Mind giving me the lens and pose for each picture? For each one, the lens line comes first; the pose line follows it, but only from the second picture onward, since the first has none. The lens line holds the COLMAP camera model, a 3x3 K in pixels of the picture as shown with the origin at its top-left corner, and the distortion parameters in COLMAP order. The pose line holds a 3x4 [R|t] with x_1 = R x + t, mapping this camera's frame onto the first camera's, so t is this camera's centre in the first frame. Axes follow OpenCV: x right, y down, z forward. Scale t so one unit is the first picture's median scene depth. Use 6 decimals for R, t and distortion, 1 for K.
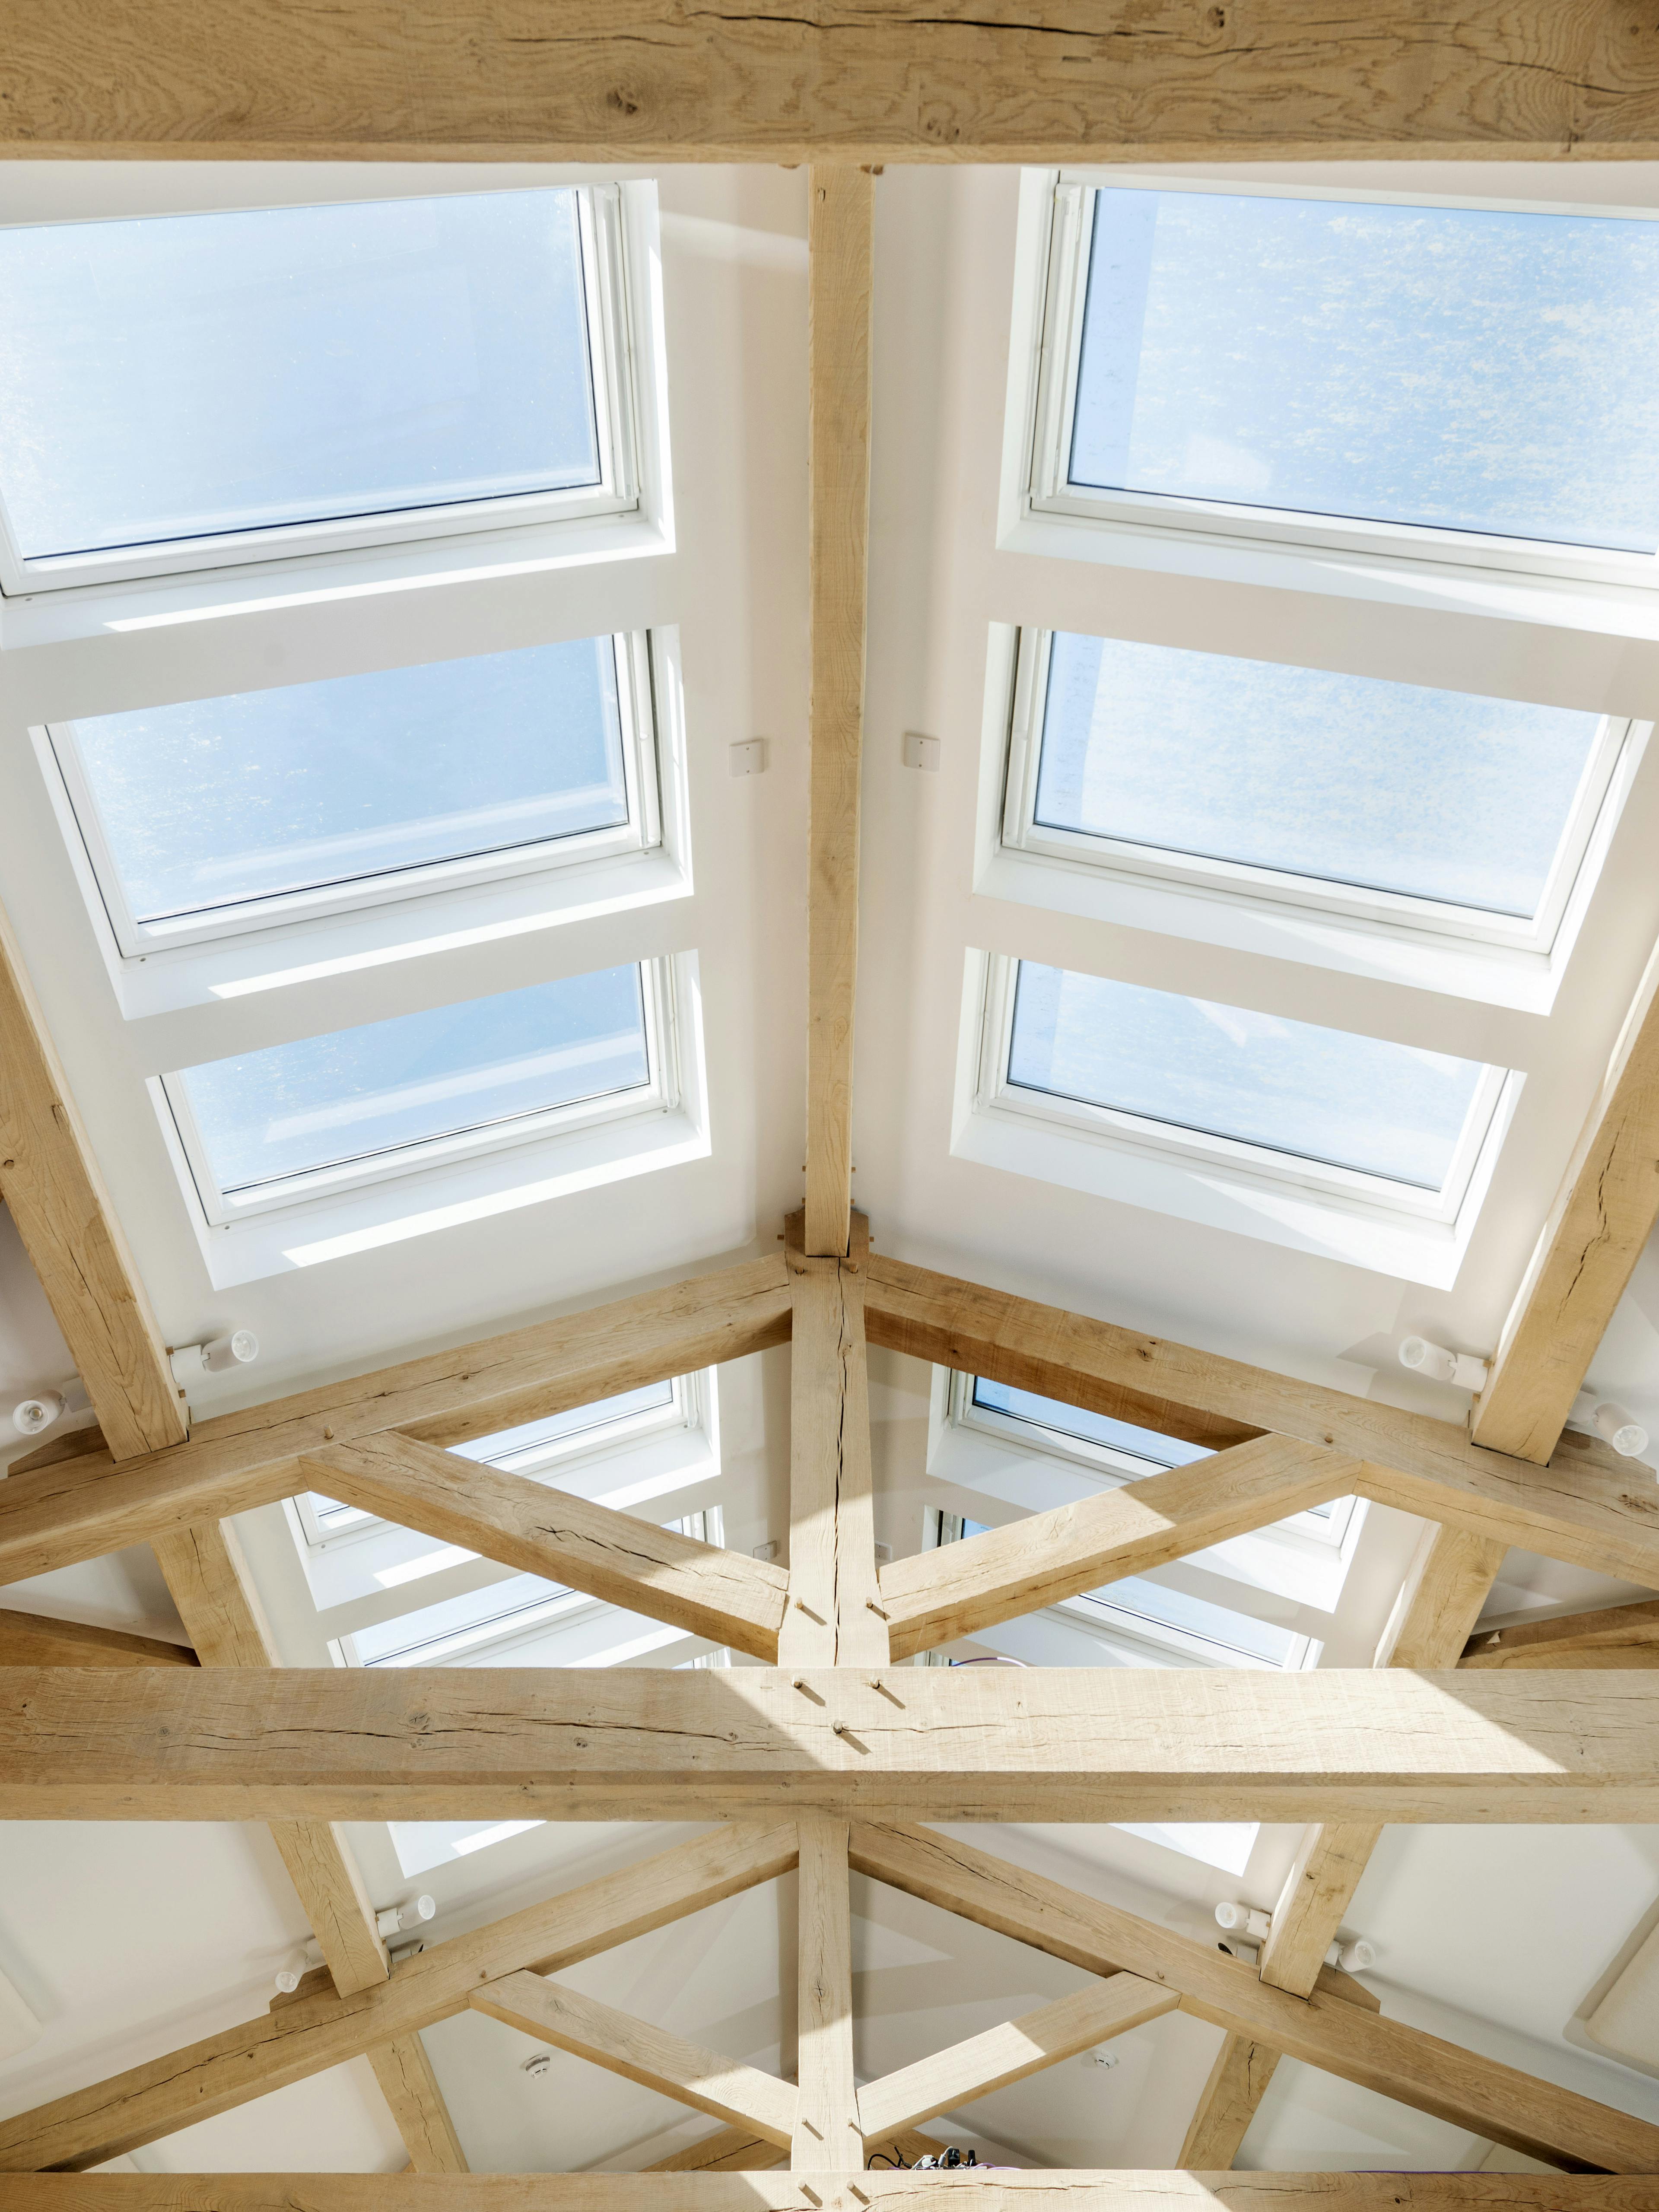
lens RADIAL K [[1436.0, 0, 801.0], [0, 1436.0, 1070.6], [0, 0, 1]] dist [0.015068, -0.006475]
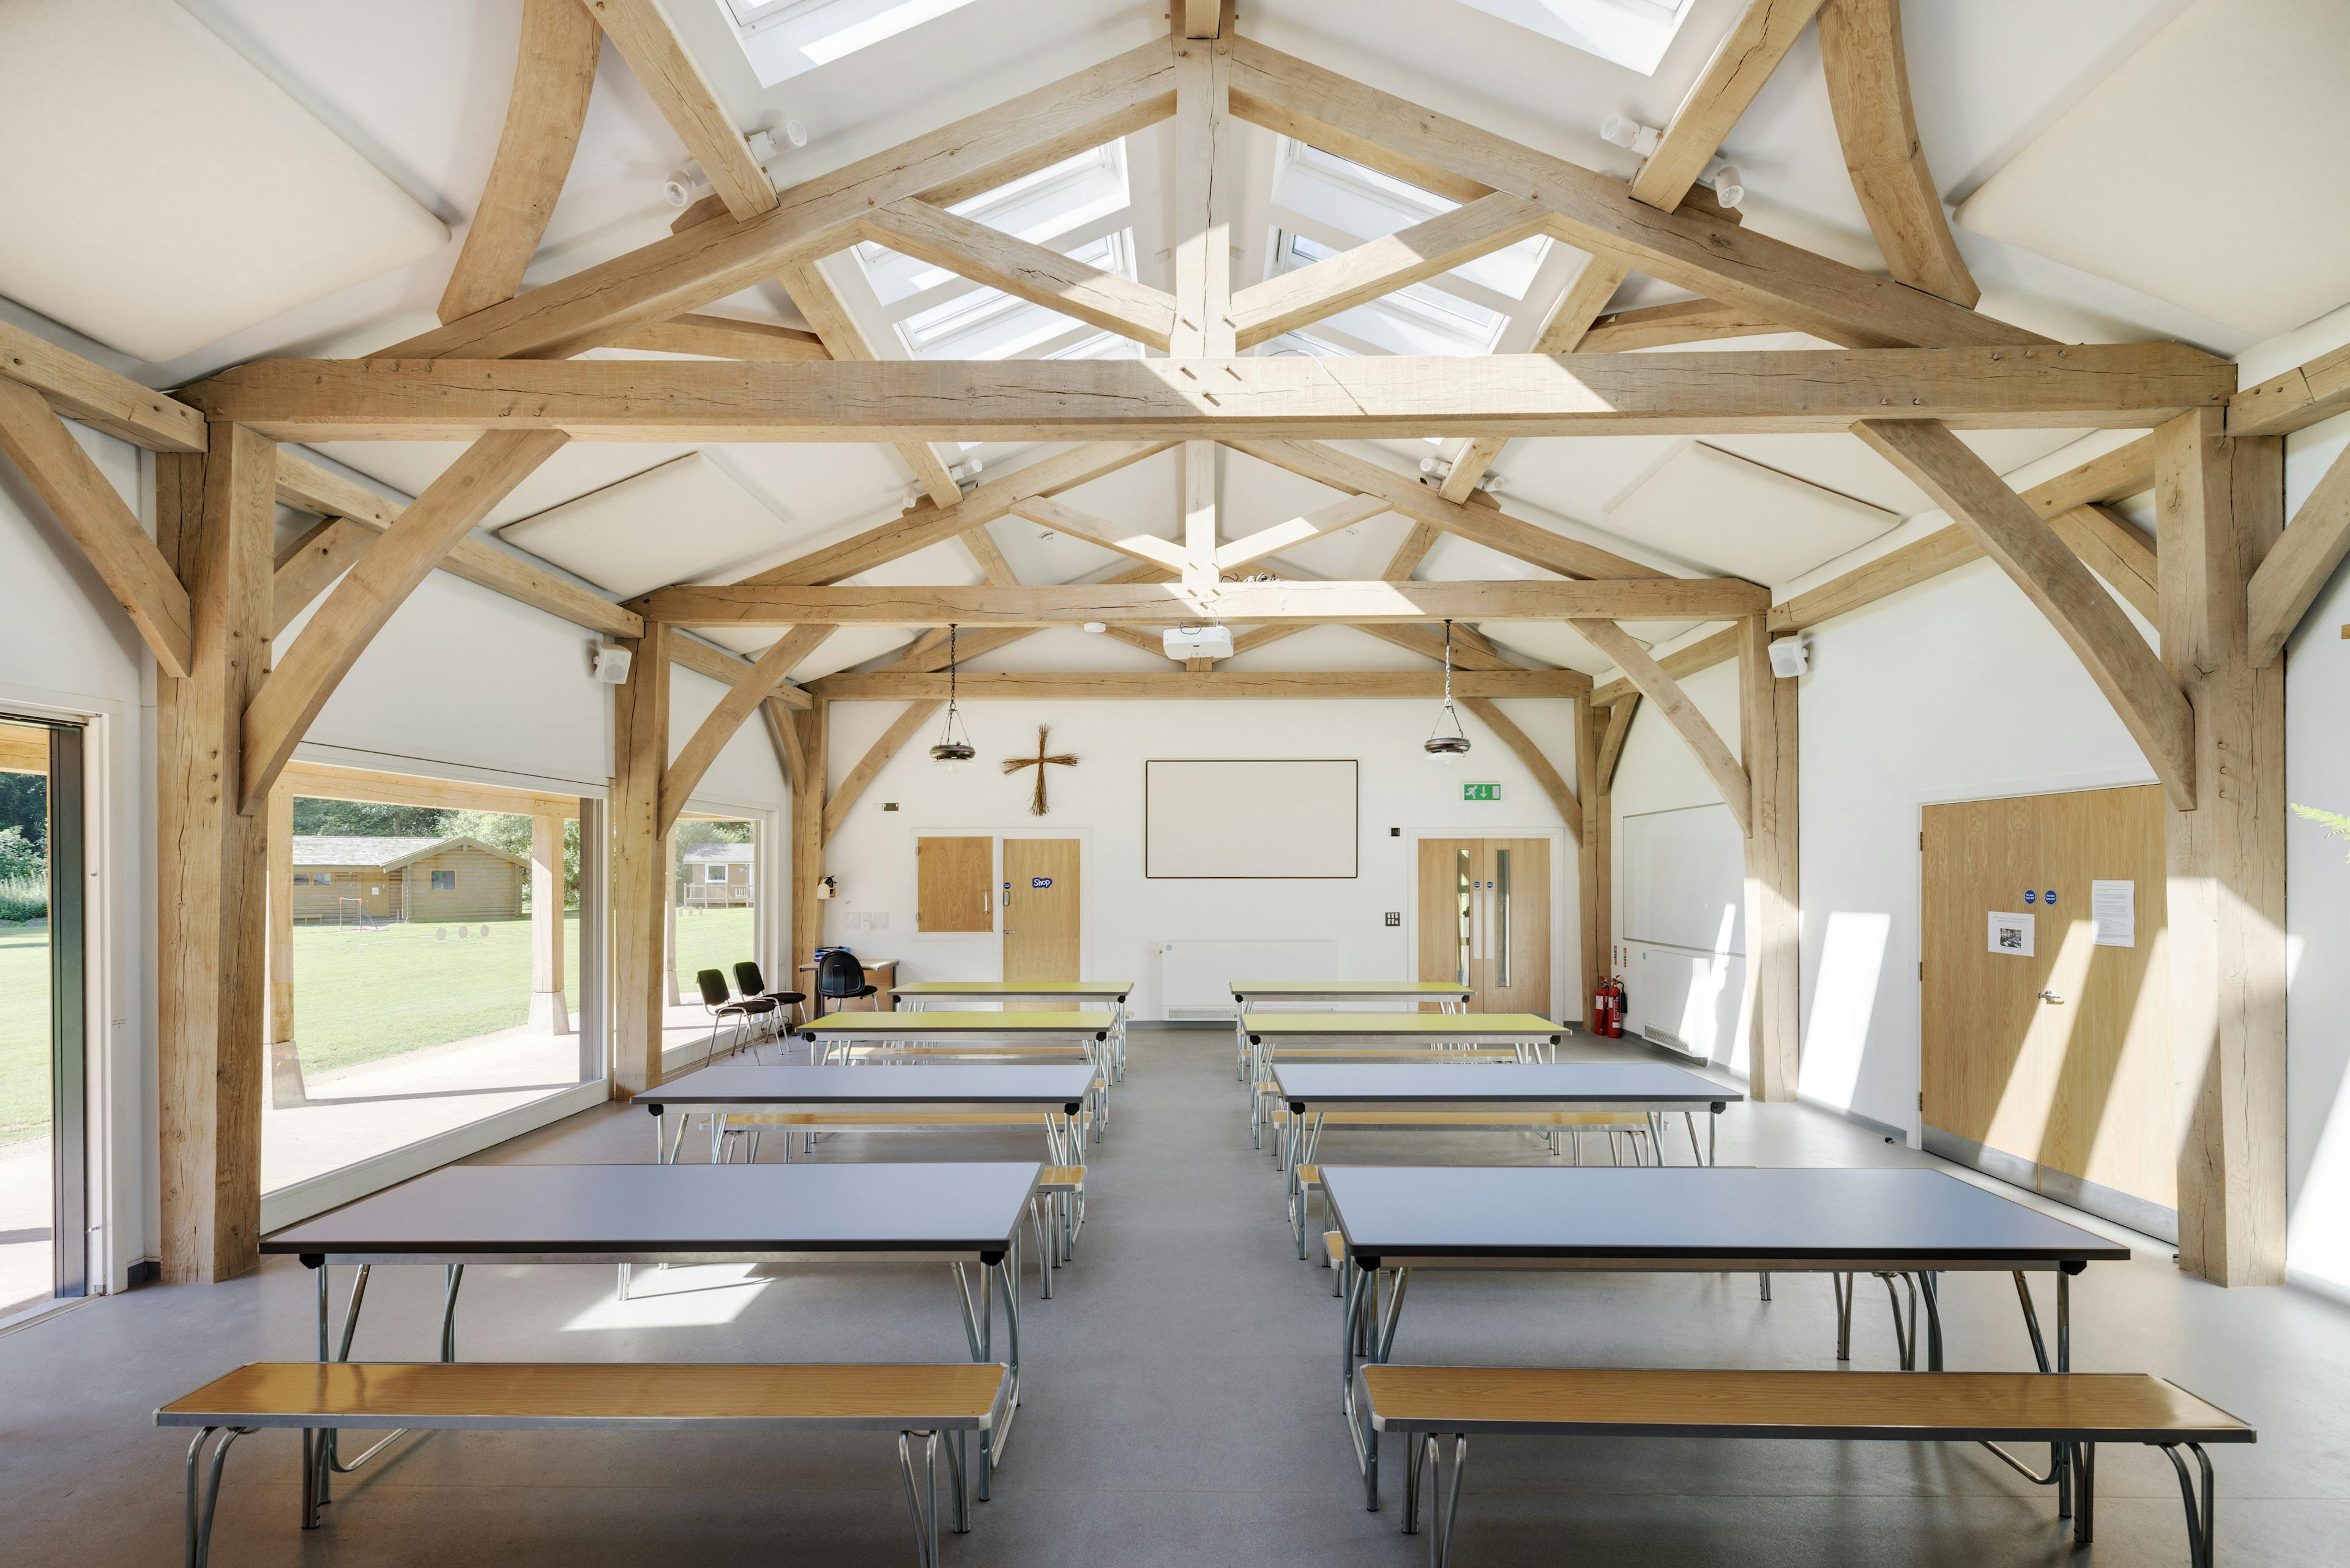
lens RADIAL K [[995.3, 0, 1175.0], [0, 995.3, 784.0], [0, 0, 1]] dist [0.004090, -0.000235]
pose [[0.999837, -0.005832, -0.017071, 0.005086], [0.016756, 0.650901, 0.758978, -0.131622], [0.006685, -0.759140, 0.650893, -0.137058]]
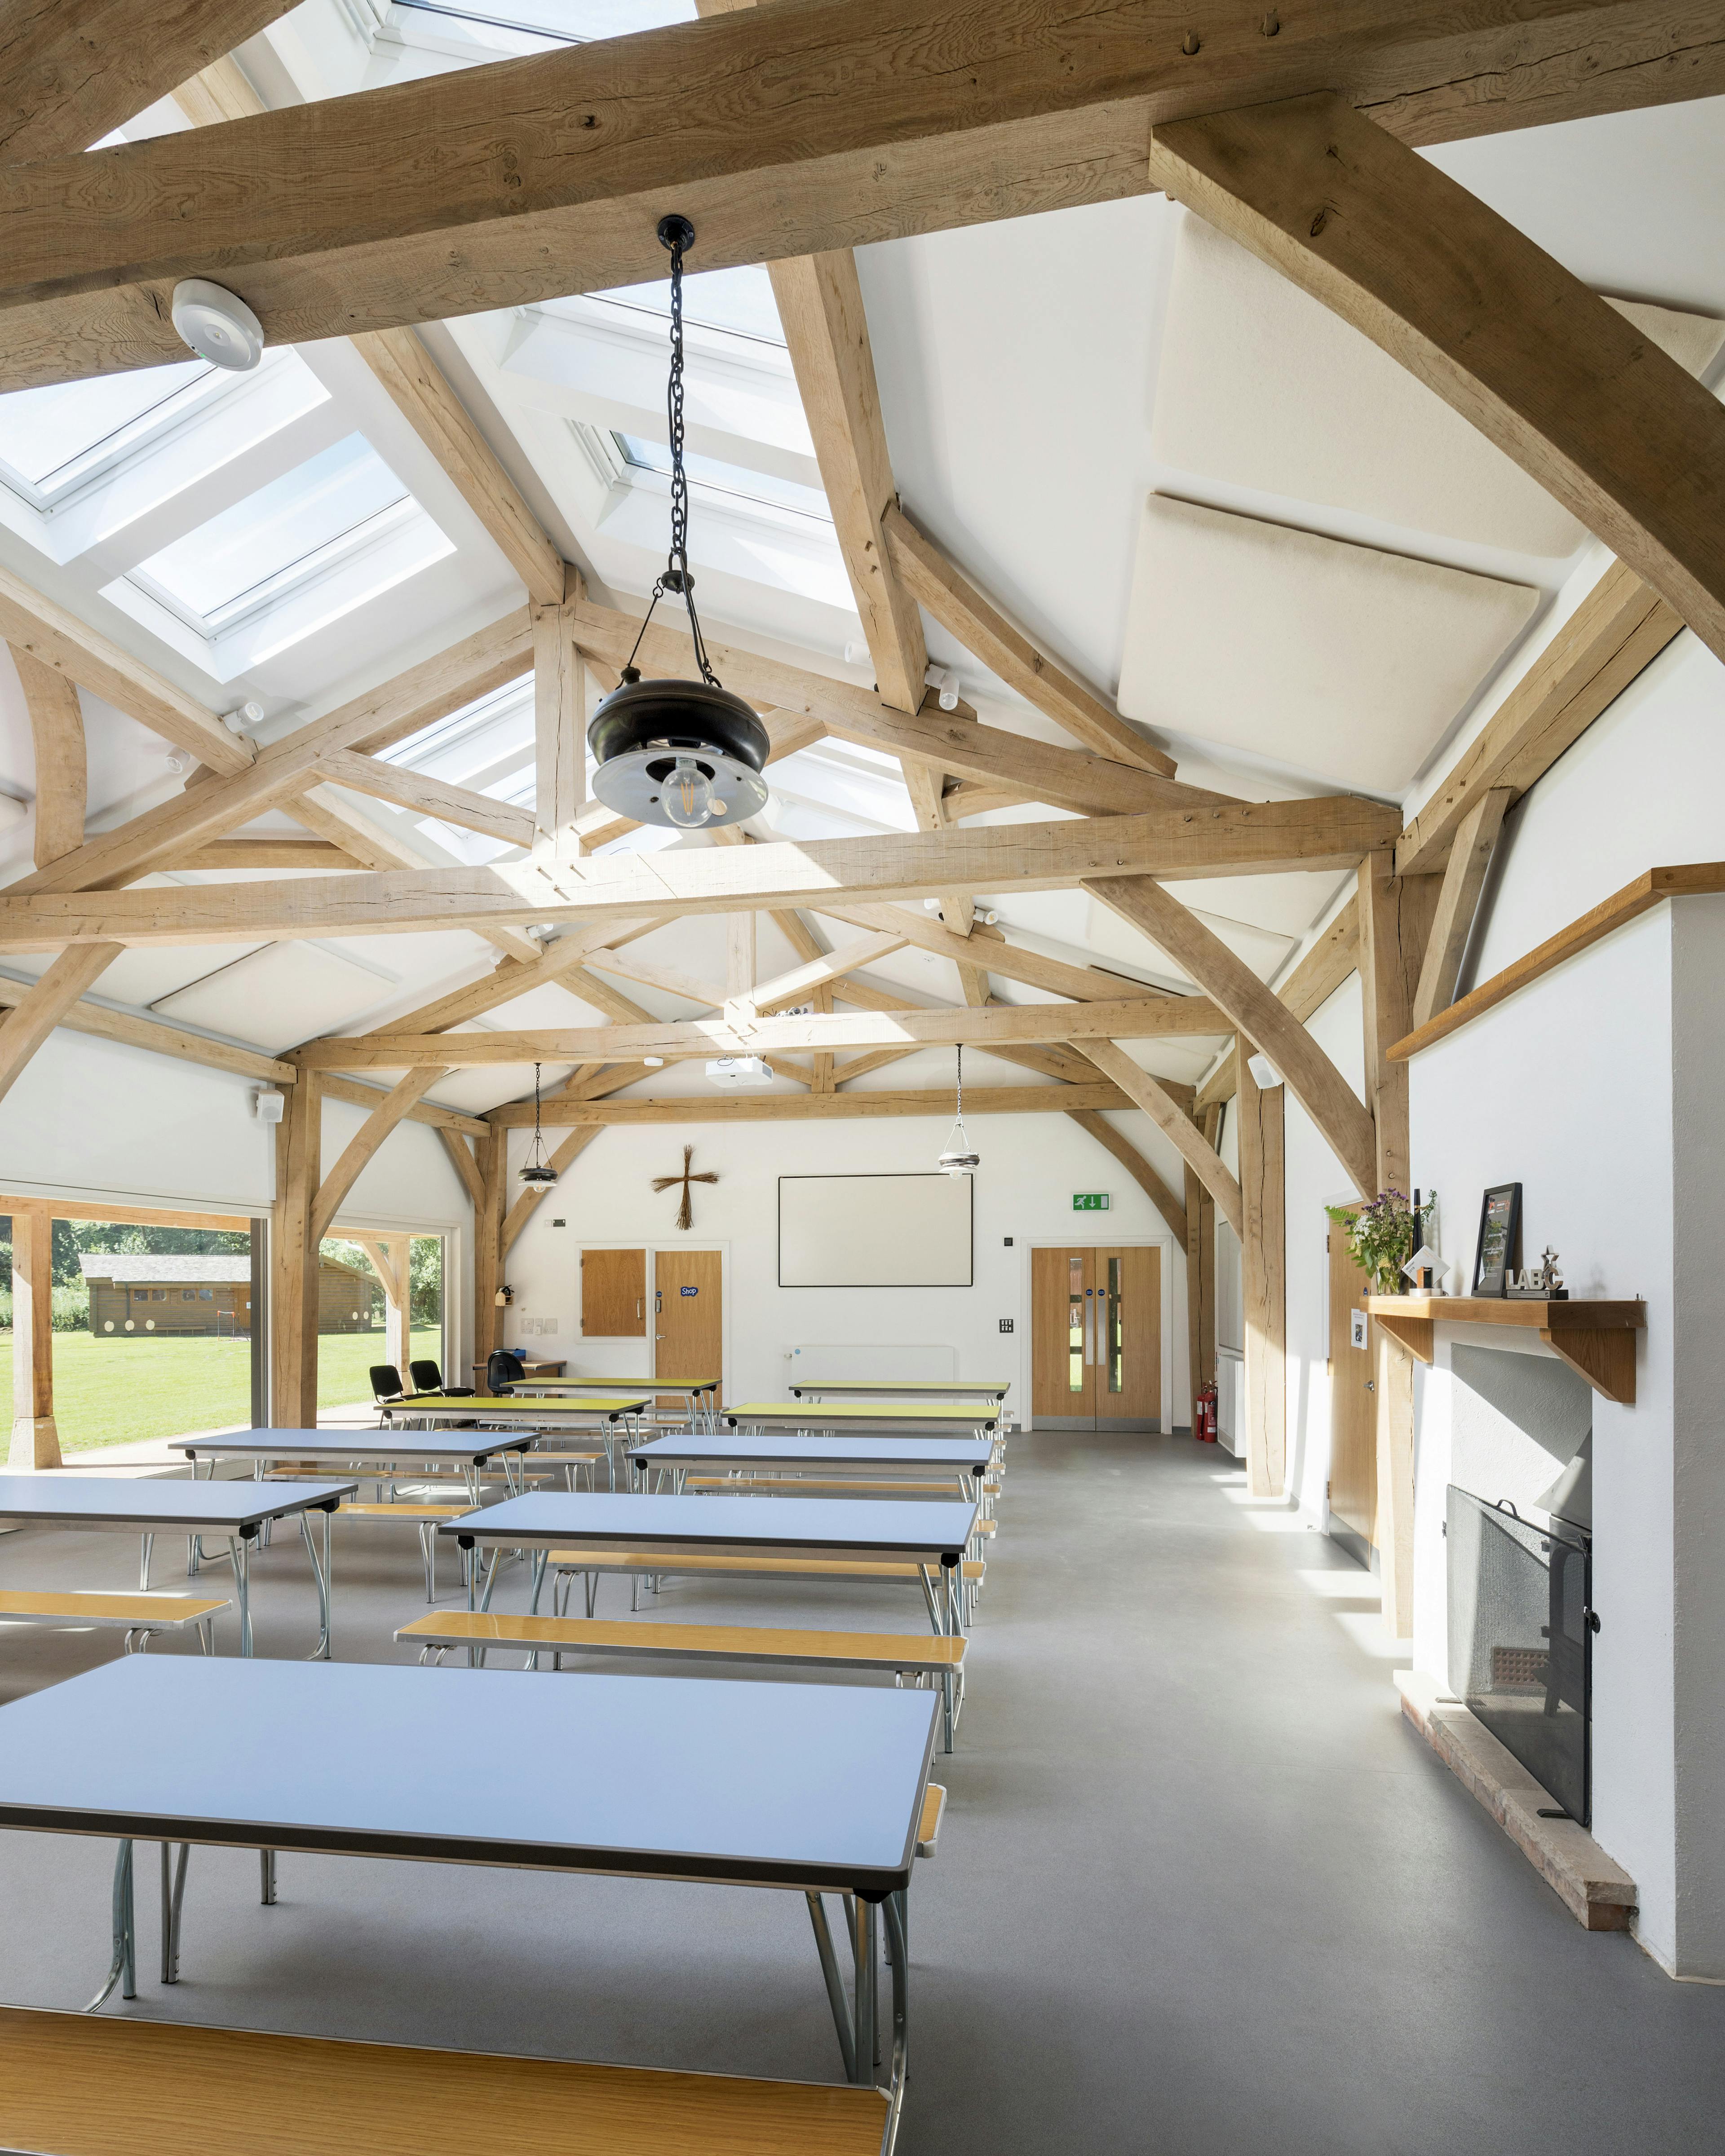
lens RADIAL K [[1037.5, 0, 868.6], [0, 1037.5, 1195.3], [0, 0, 1]] dist [0.001784, -0.000381]
pose [[0.985129, -0.021093, -0.170520, 0.612803], [0.142907, 0.651564, 0.745012, -0.288488], [0.095390, -0.758301, 0.644888, -0.281445]]
